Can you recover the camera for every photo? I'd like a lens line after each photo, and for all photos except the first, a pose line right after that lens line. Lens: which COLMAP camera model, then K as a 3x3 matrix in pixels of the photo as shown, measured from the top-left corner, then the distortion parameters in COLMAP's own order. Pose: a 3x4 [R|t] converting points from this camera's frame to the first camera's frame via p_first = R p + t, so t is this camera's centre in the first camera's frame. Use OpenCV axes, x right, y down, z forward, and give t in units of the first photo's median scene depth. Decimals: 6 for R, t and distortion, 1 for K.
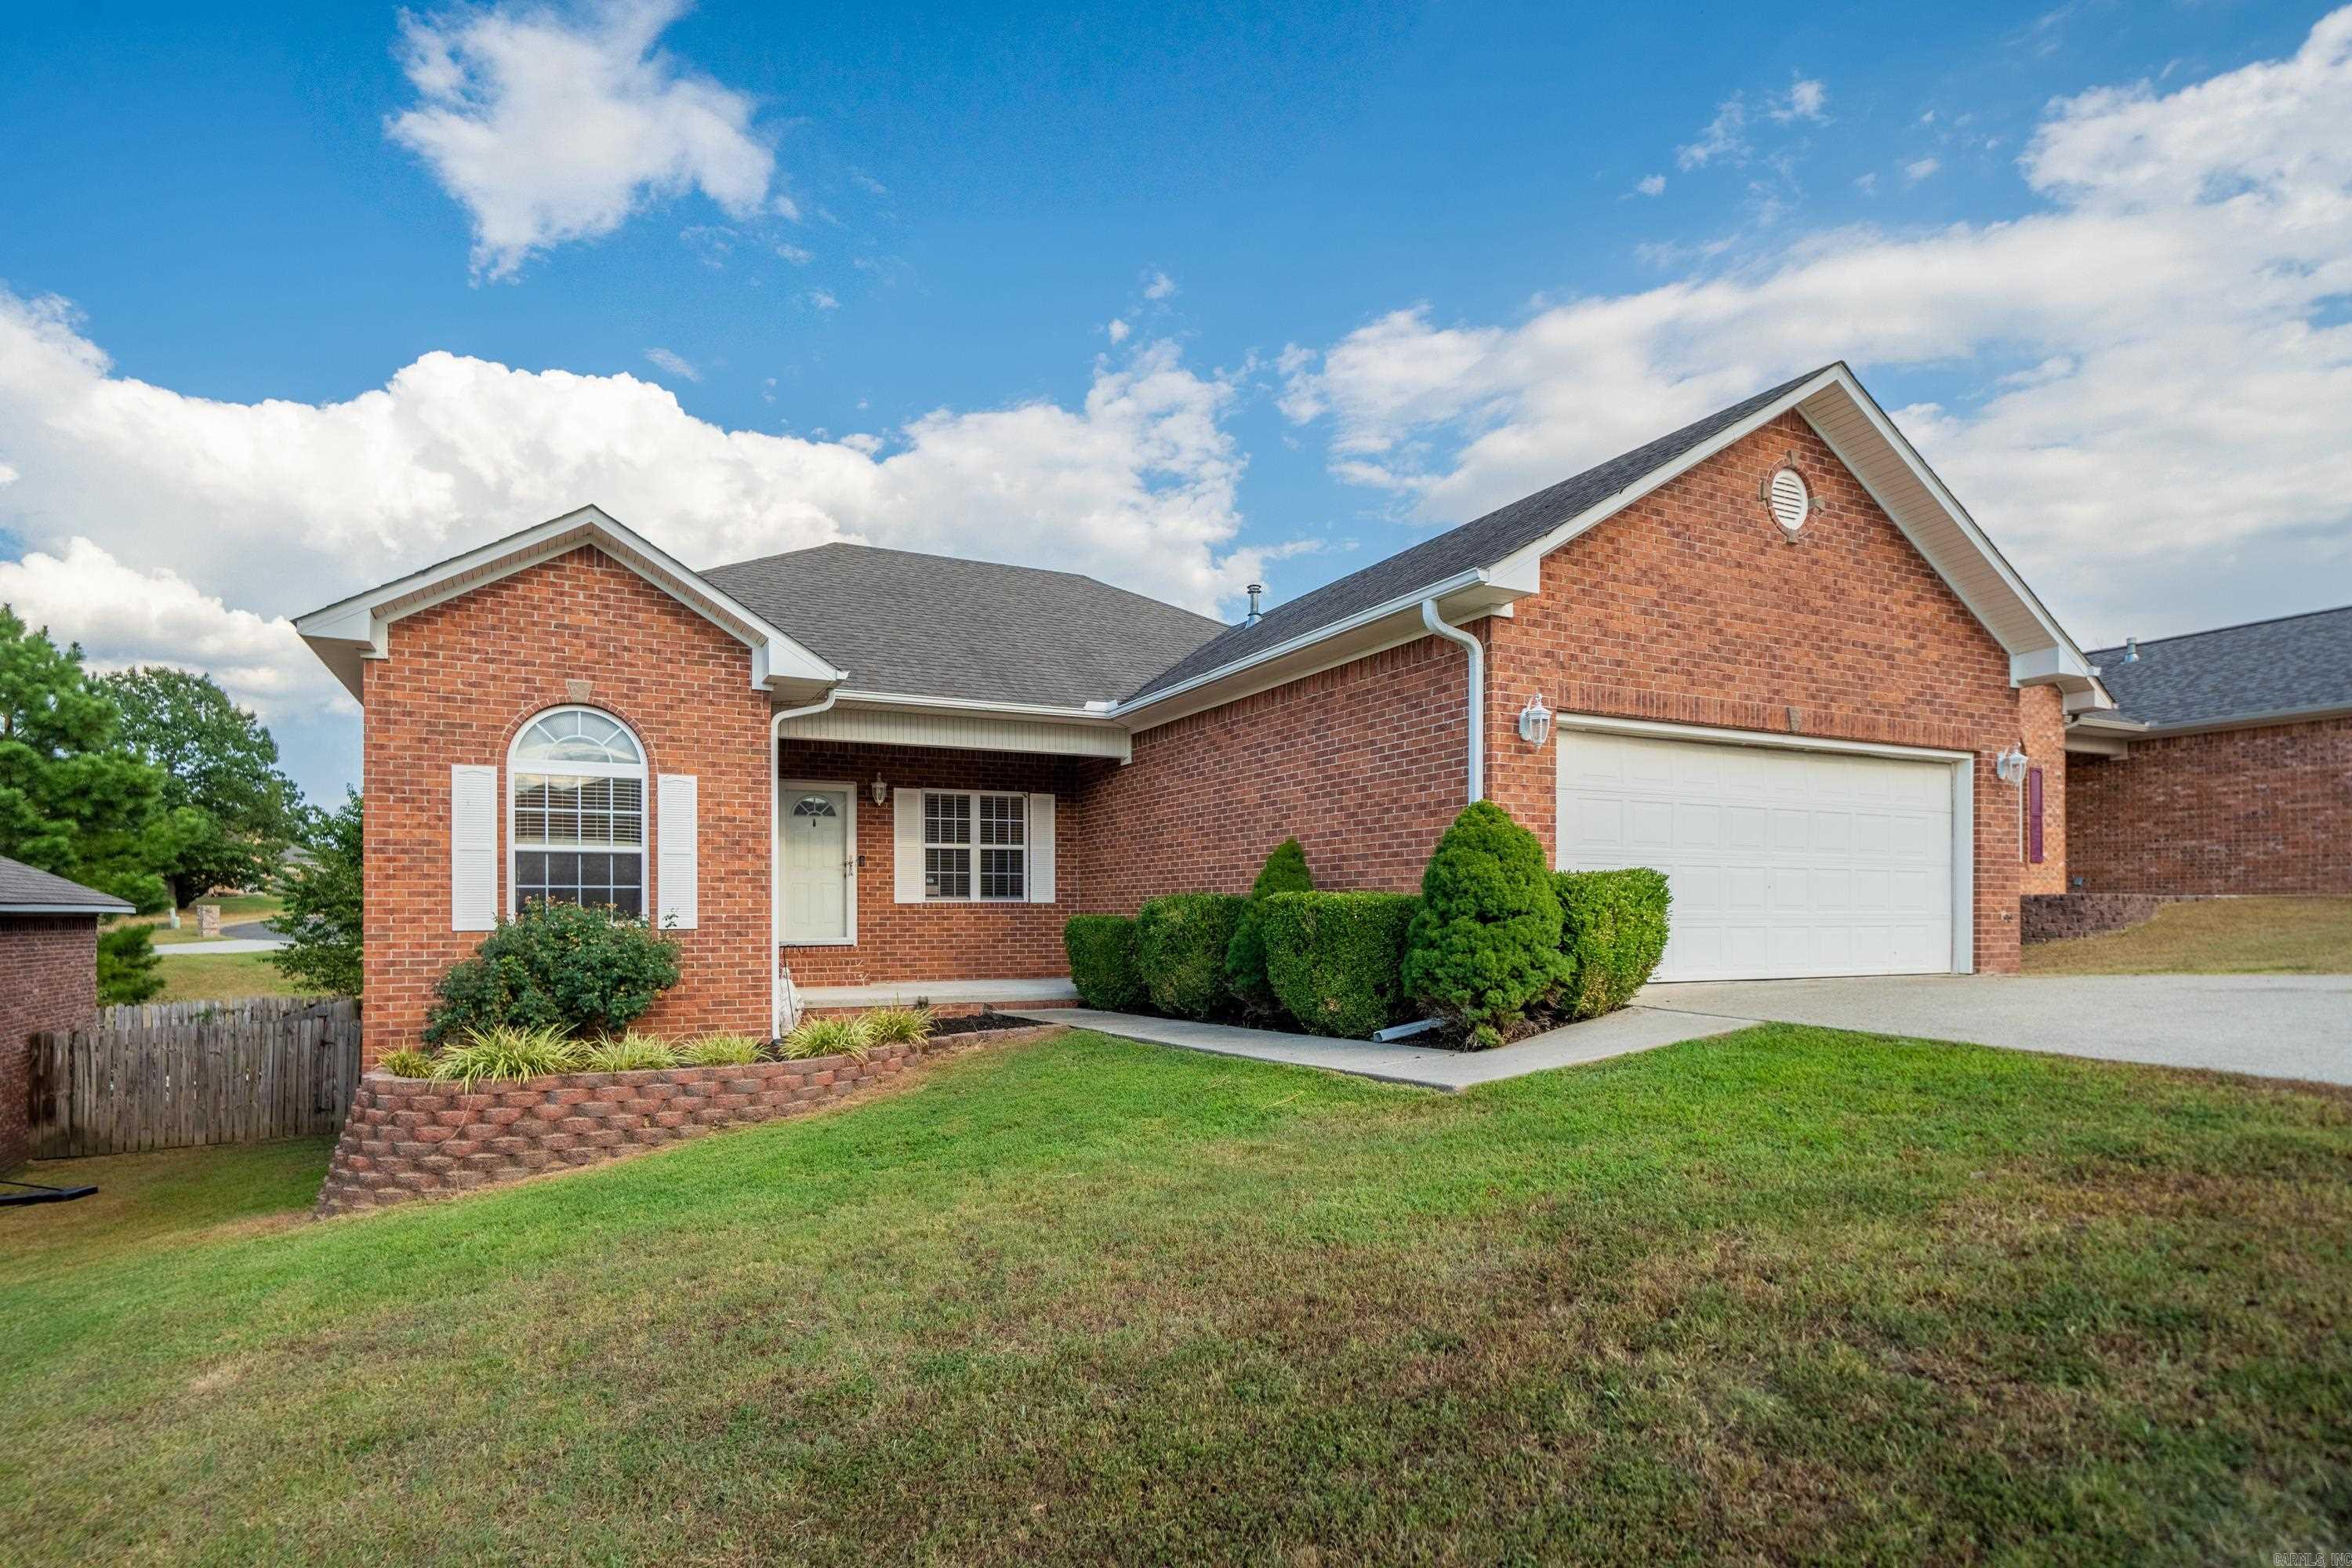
lens RADIAL K [[1148.5, 0, 1161.9], [0, 1148.5, 875.9], [0, 0, 1]] dist [0.010147, 0.001028]
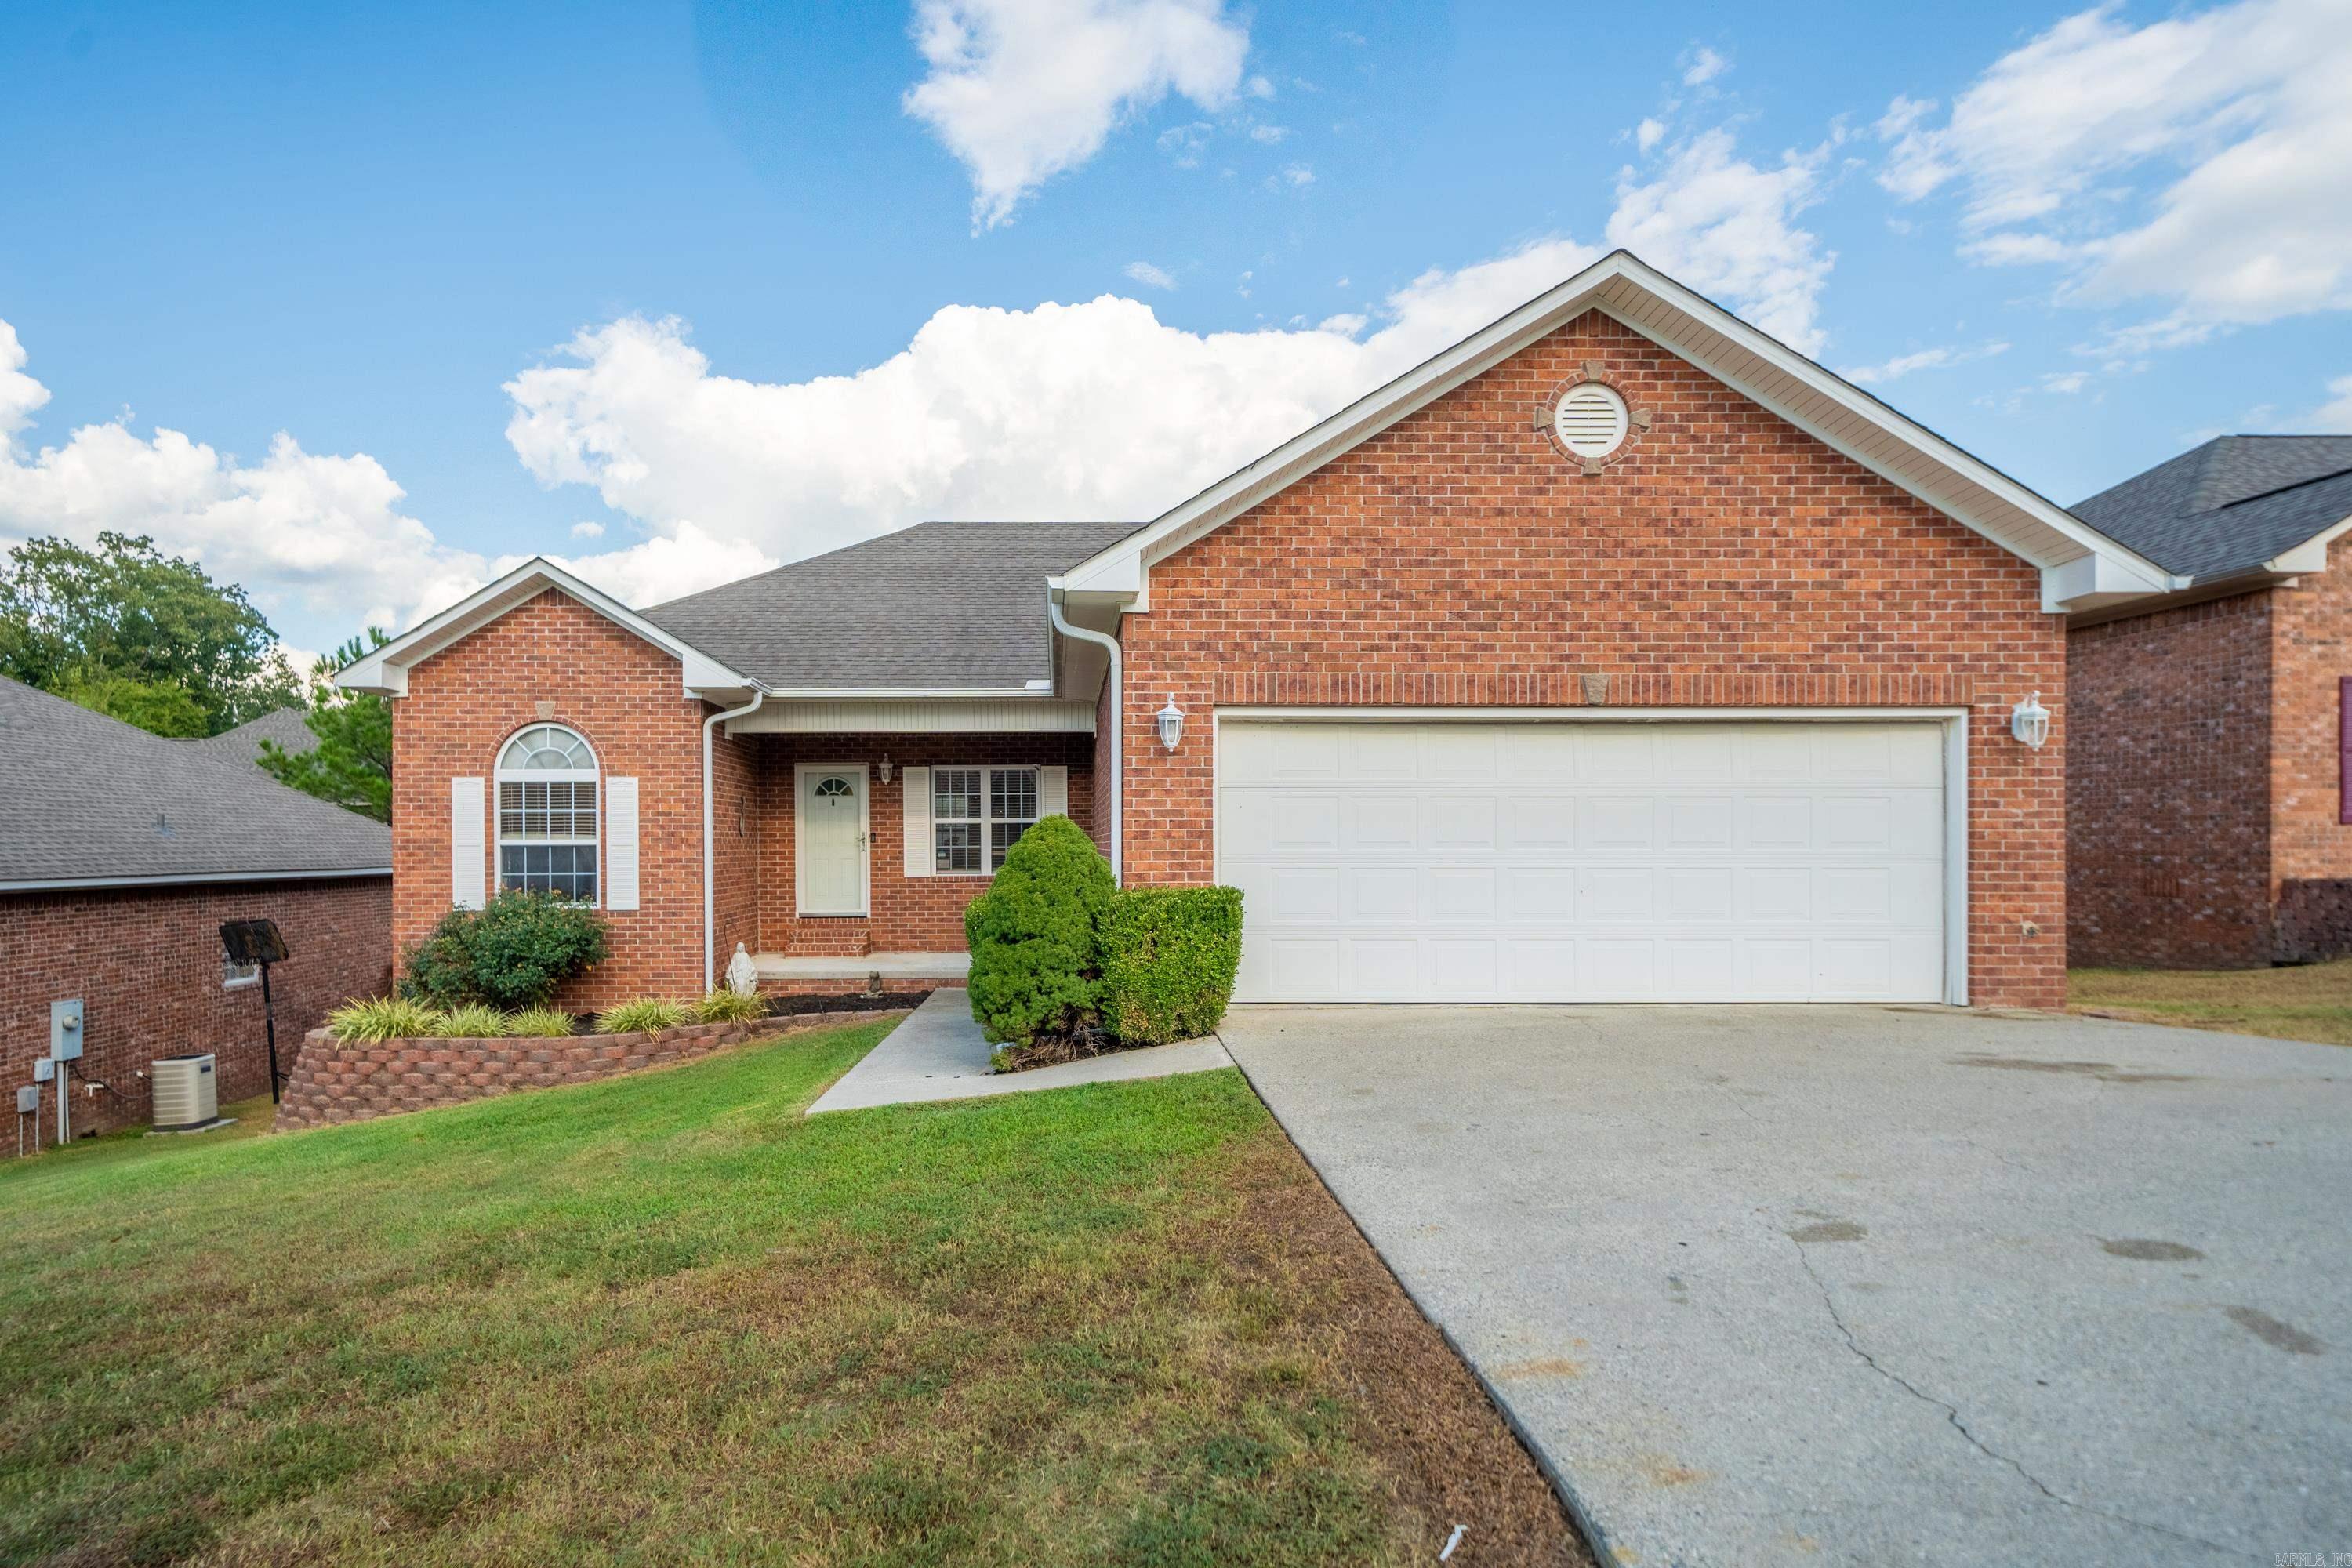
lens RADIAL K [[1303.9, 0, 1179.0], [0, 1303.9, 793.2], [0, 0, 1]] dist [0.017033, -0.001282]
pose [[0.911415, -0.013218, -0.411277, 0.489595], [0.013487, 0.999907, -0.002249, -0.047190], [0.411268, -0.003497, 0.911508, 0.022452]]
